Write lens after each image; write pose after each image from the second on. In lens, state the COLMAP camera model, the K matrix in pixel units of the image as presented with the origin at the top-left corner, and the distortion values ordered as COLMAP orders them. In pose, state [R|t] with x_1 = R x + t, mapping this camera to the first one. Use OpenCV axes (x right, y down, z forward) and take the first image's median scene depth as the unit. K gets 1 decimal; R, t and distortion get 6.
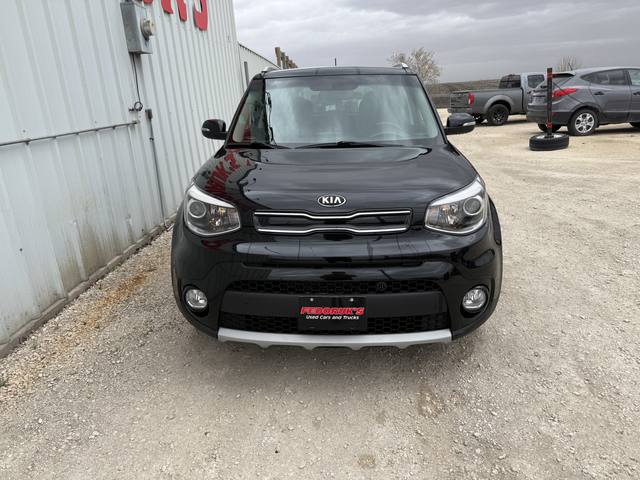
lens RADIAL K [[452.6, 0, 322.7], [0, 452.6, 234.3], [0, 0, 1]] dist [0.099863, -0.089524]
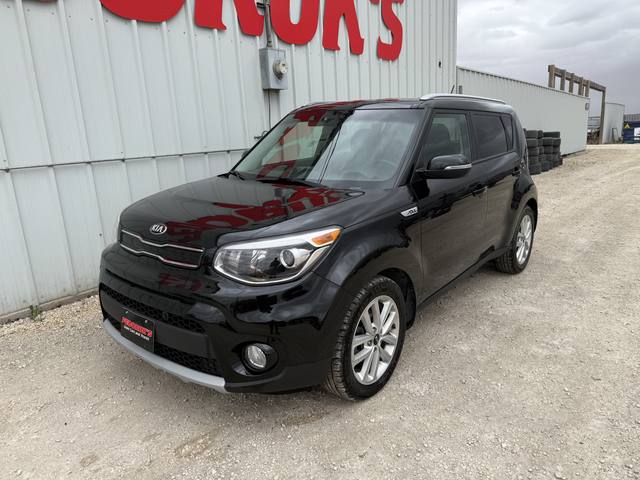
lens RADIAL K [[462.1, 0, 320.0], [0, 462.1, 240.0], [0, 0, 1]] dist [0.016420, -0.006550]
pose [[0.802832, 0.157082, -0.575141, 0.913496], [-0.174995, 0.984263, 0.024548, -0.133469], [0.569946, 0.080939, 0.817686, 0.285006]]
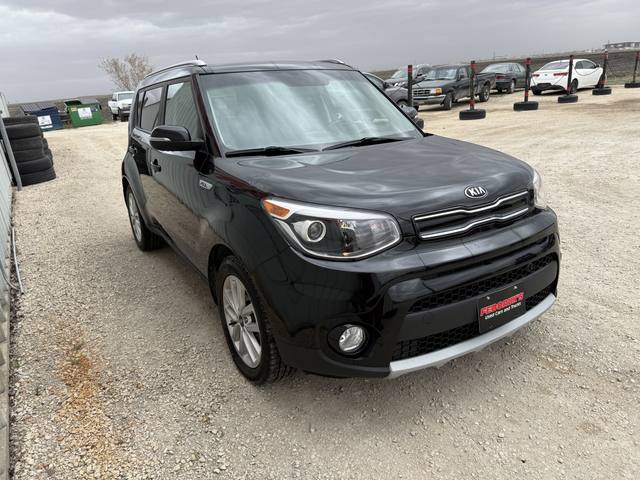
lens RADIAL K [[462.1, 0, 320.0], [0, 462.1, 240.0], [0, 0, 1]] dist [0.016420, -0.006550]
pose [[0.827012, -0.197001, 0.526538, -0.724857], [0.200061, 0.978411, 0.051839, -0.085038], [-0.525383, 0.062468, 0.848570, 0.327322]]
